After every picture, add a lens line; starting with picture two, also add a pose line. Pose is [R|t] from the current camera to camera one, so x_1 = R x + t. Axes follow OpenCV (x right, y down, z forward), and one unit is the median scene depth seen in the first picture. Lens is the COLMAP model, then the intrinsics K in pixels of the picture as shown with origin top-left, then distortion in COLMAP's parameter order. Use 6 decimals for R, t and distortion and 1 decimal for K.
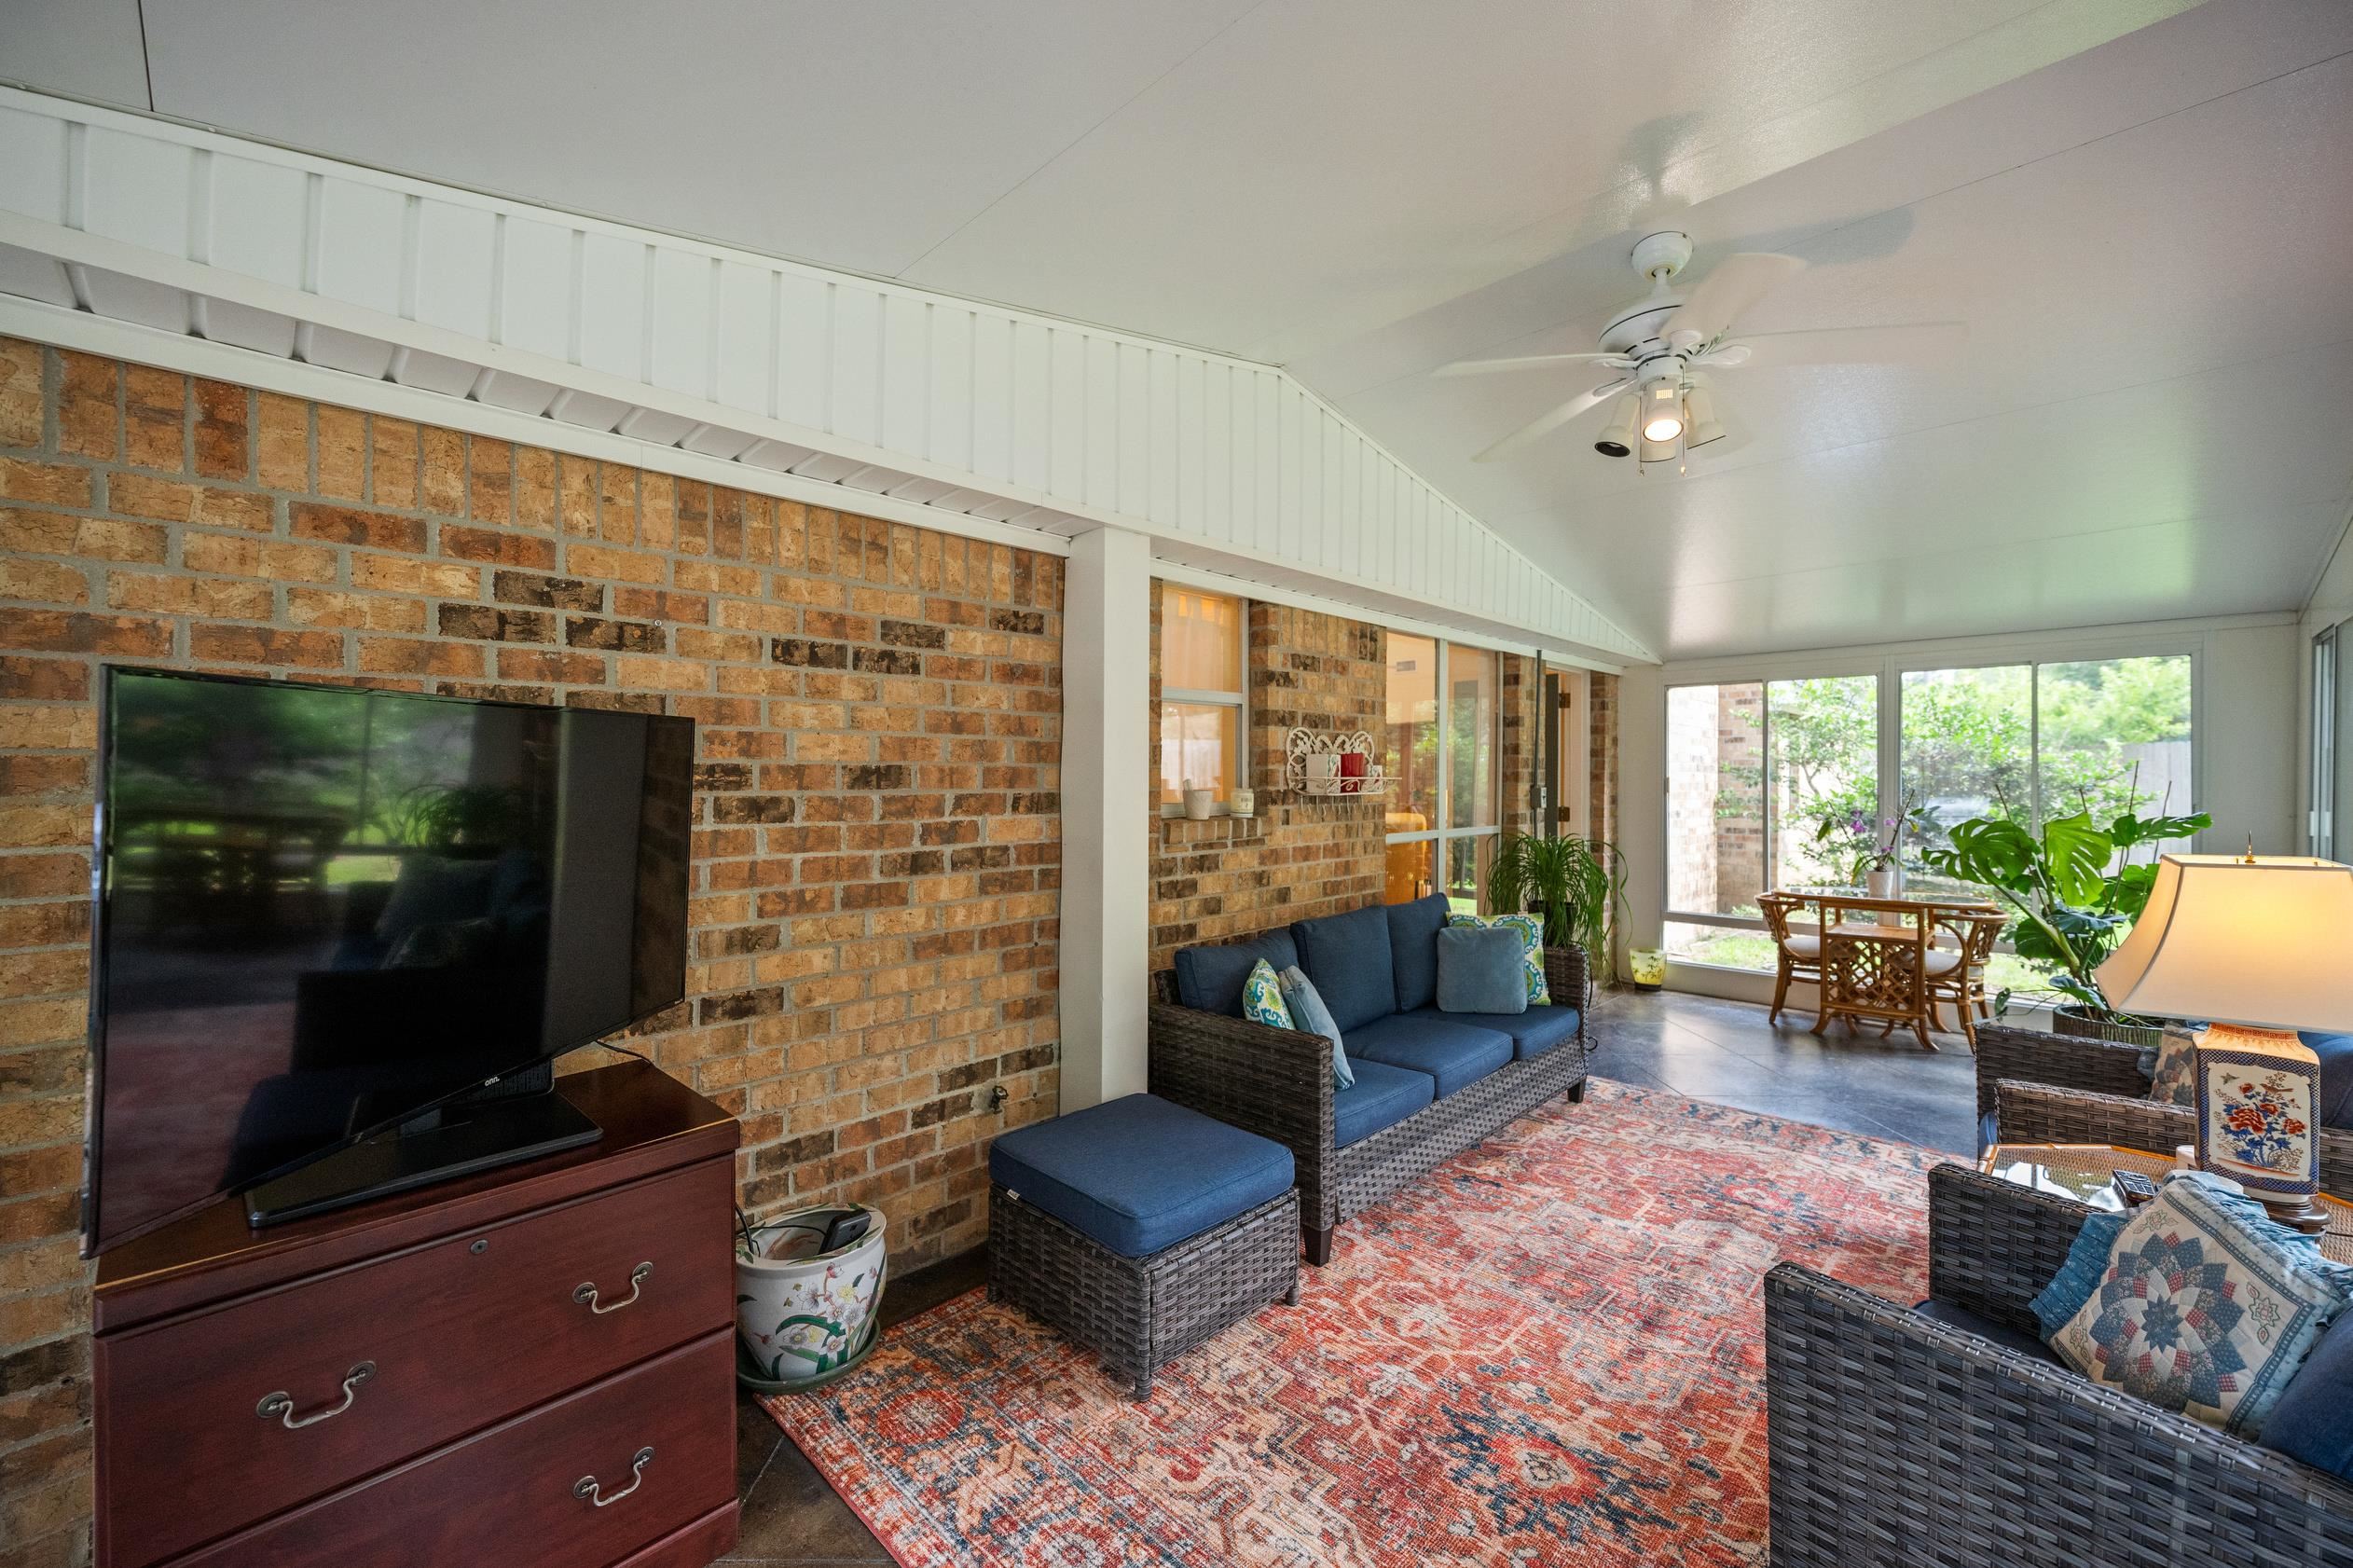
lens RADIAL K [[952.3, 0, 1154.0], [0, 952.3, 777.2], [0, 0, 1]] dist [0.000508, 0.000626]
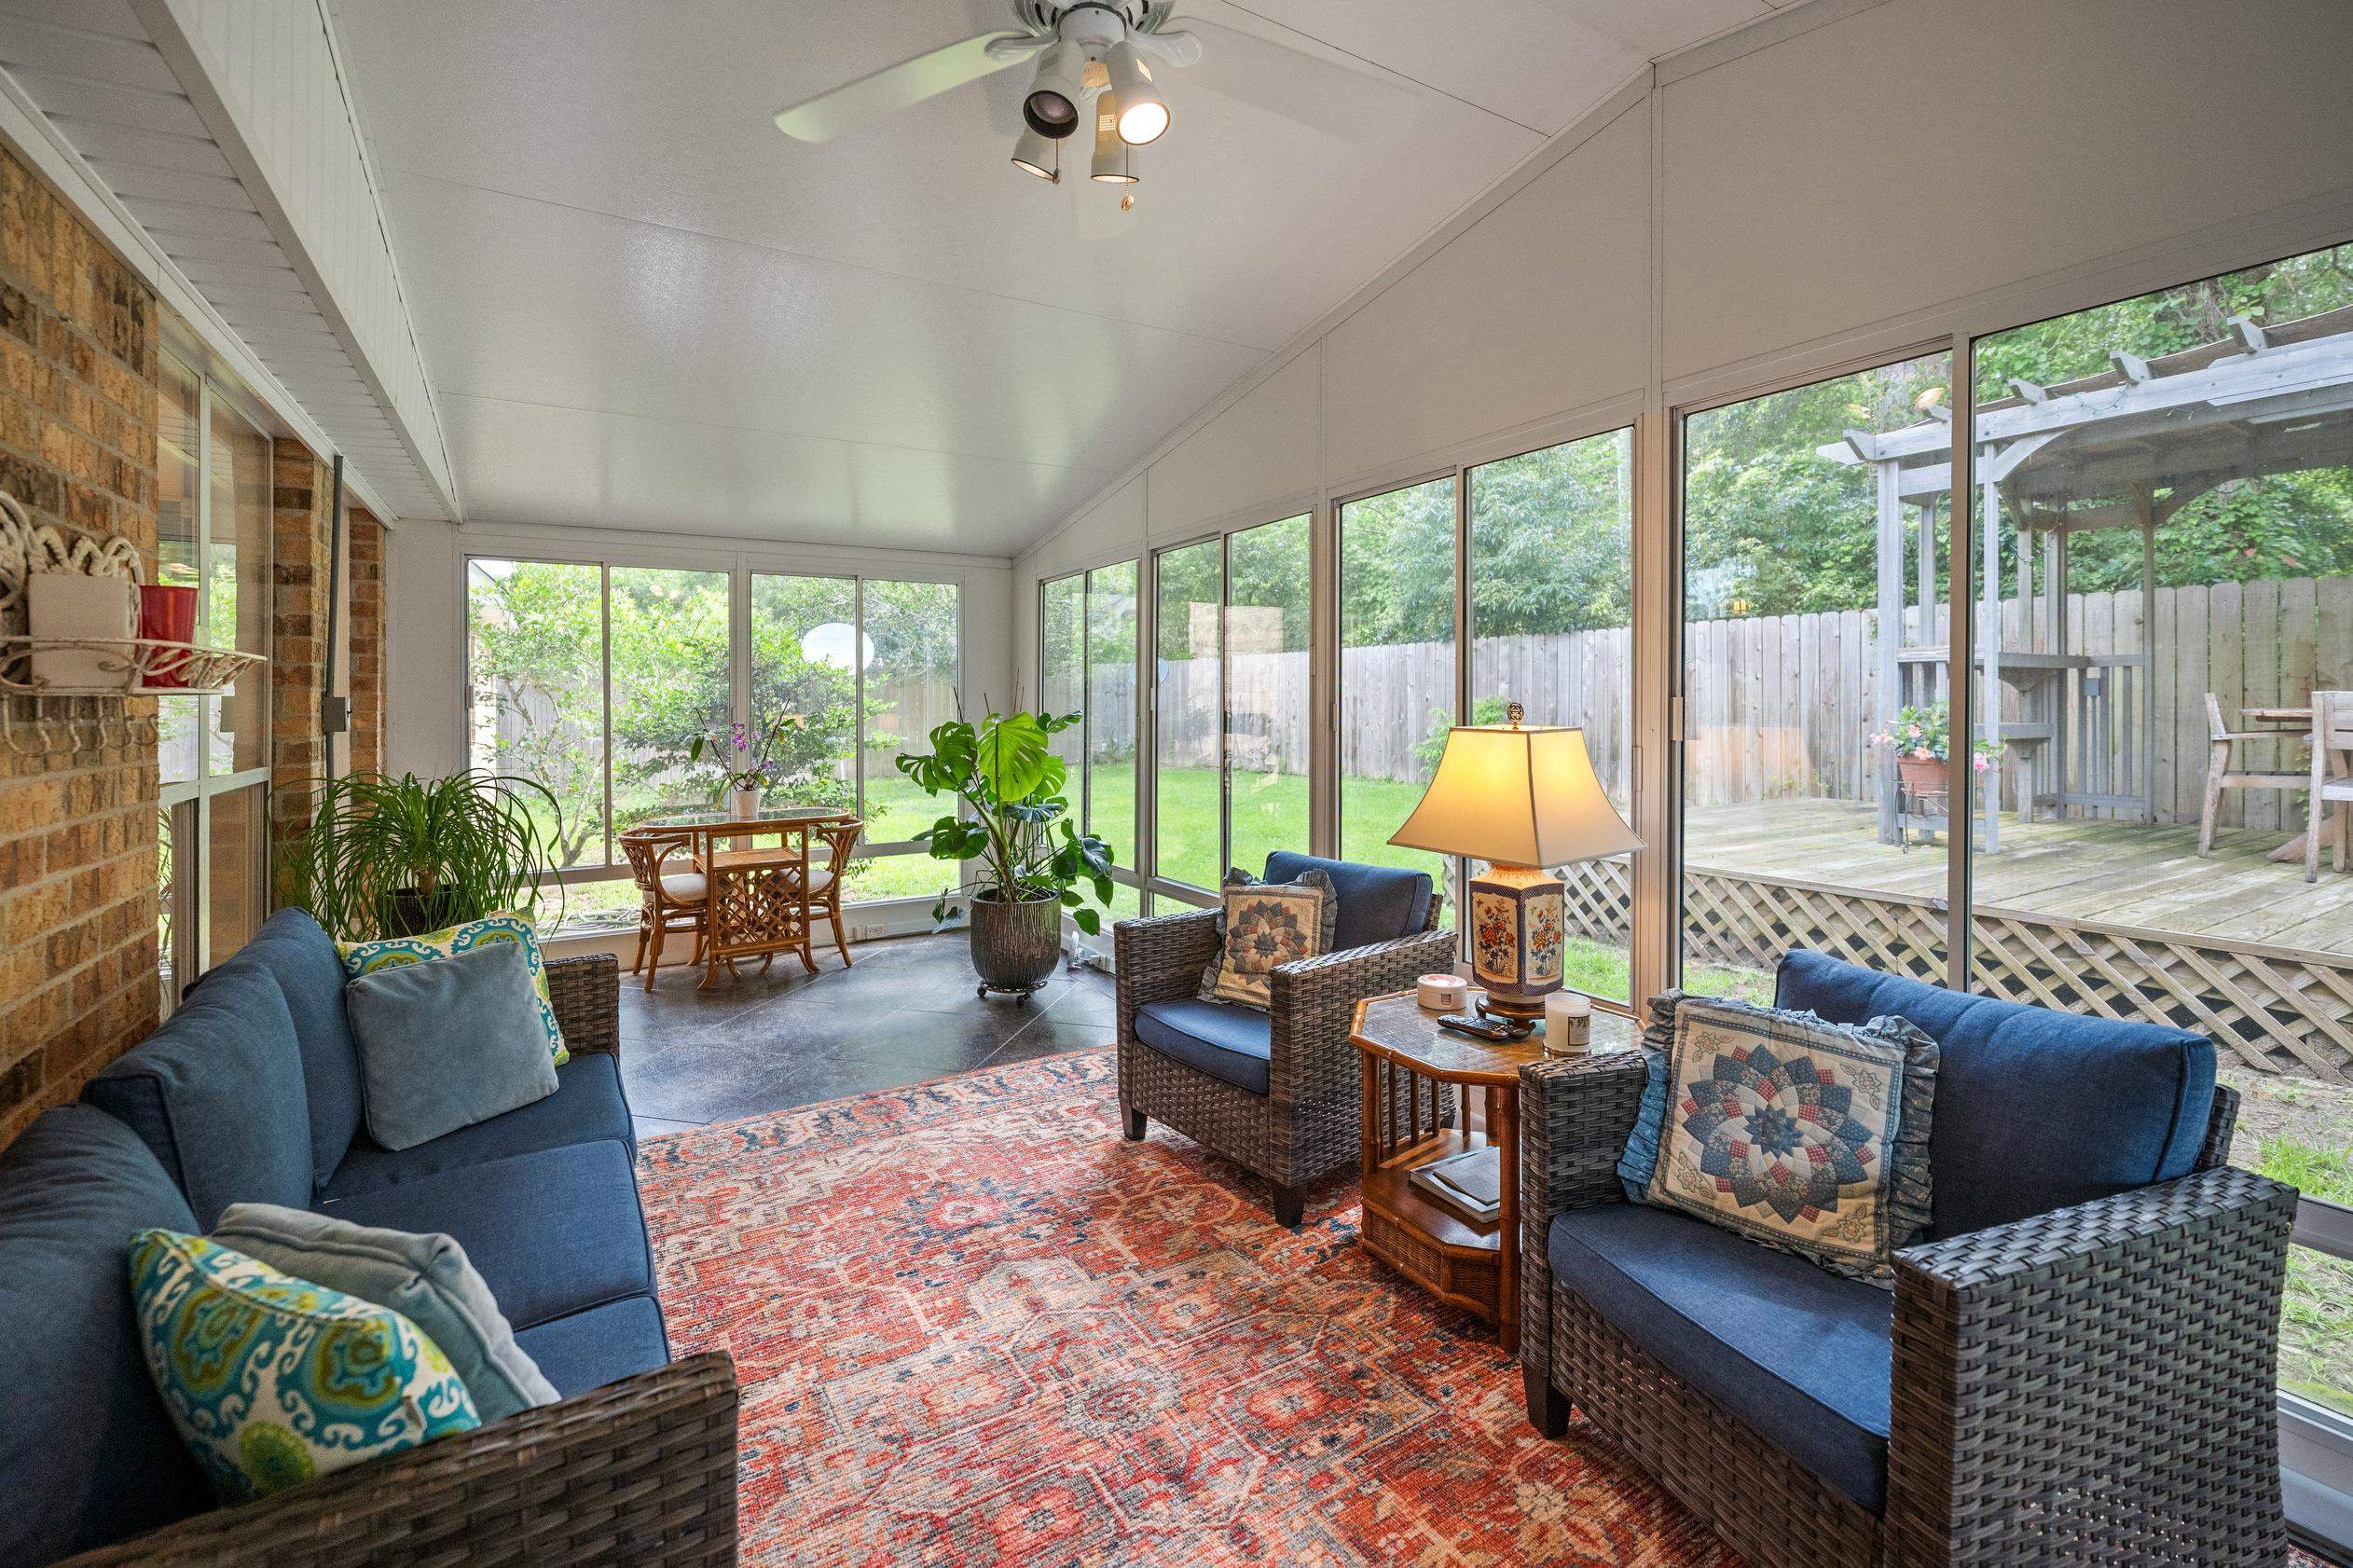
lens RADIAL K [[1012.2, 0, 1169.9], [0, 1012.2, 709.4], [0, 0, 1]] dist [-0.003090, 0.000744]
pose [[0.238123, -0.007969, 0.971202, -0.108054], [0.005600, 0.999961, 0.006832, 0.027853], [-0.971219, 0.003812, 0.238158, 0.587823]]
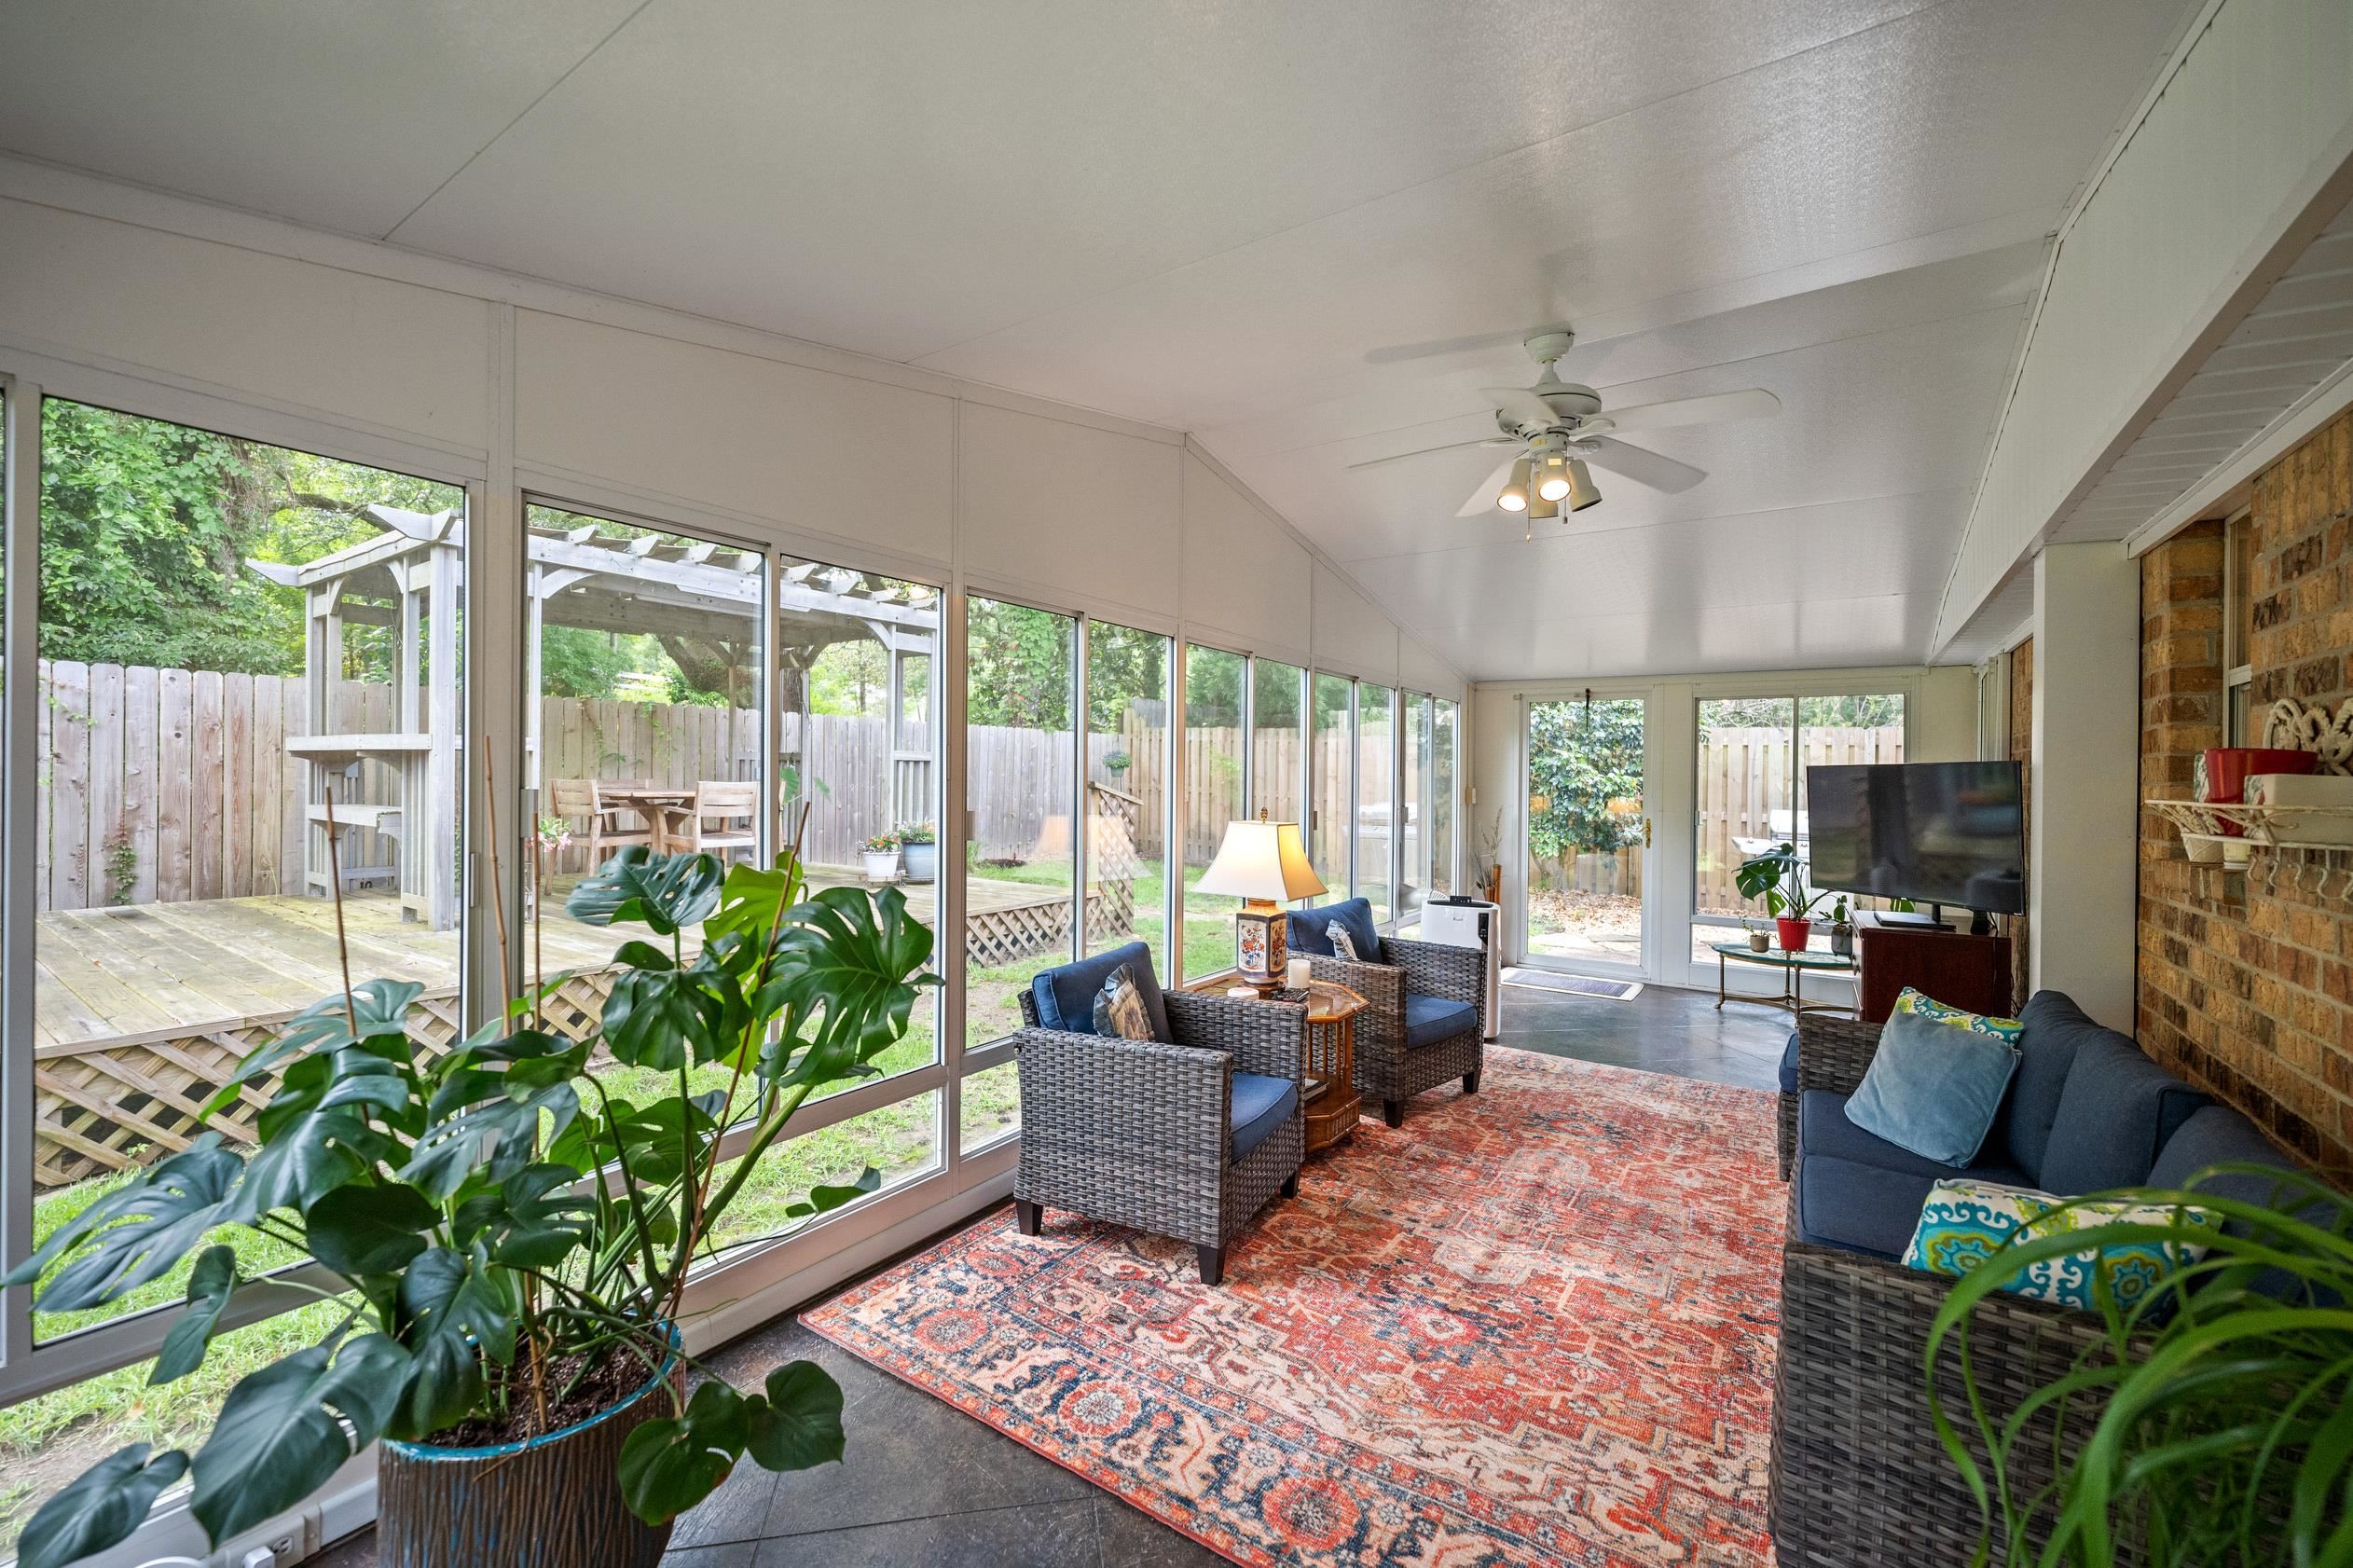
lens RADIAL K [[952.3, 0, 1165.7], [0, 952.3, 774.4], [0, 0, 1]] dist [0.000508, 0.000626]
pose [[-0.983766, -0.014112, -0.178901, 0.909675], [-0.013756, 0.999900, -0.003235, -0.002018], [0.178929, -0.000722, -0.983862, 1.574488]]
